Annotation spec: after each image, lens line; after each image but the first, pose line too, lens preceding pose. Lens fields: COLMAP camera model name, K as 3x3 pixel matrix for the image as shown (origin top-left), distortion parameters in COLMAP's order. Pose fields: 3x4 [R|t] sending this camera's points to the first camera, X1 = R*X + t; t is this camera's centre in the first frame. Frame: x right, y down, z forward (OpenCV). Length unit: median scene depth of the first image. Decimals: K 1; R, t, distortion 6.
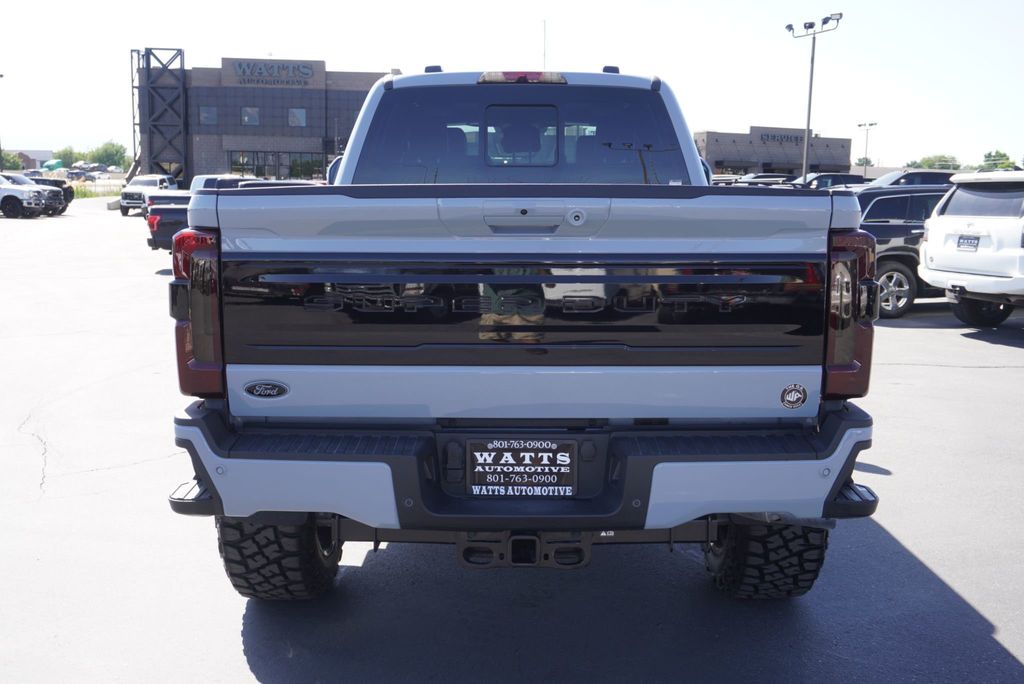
lens RADIAL K [[994.1, 0, 512.0], [0, 994.1, 342.0], [0, 0, 1]] dist [0.001269, 0.000045]
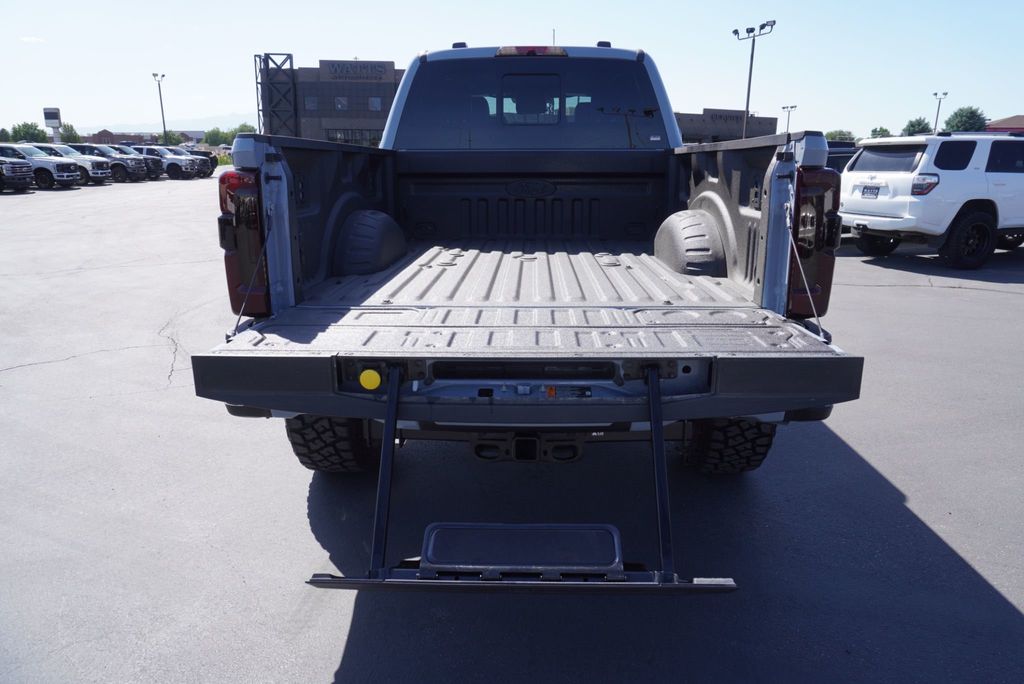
lens RADIAL K [[680.7, 0, 512.0], [0, 680.7, 342.0], [0, 0, 1]] dist [-0.018985, 0.007488]
pose [[0.999597, 0.001505, -0.028347, 0.010284], [0.001630, 0.993901, 0.110264, -0.001391], [0.028340, -0.110266, 0.993498, 0.125479]]
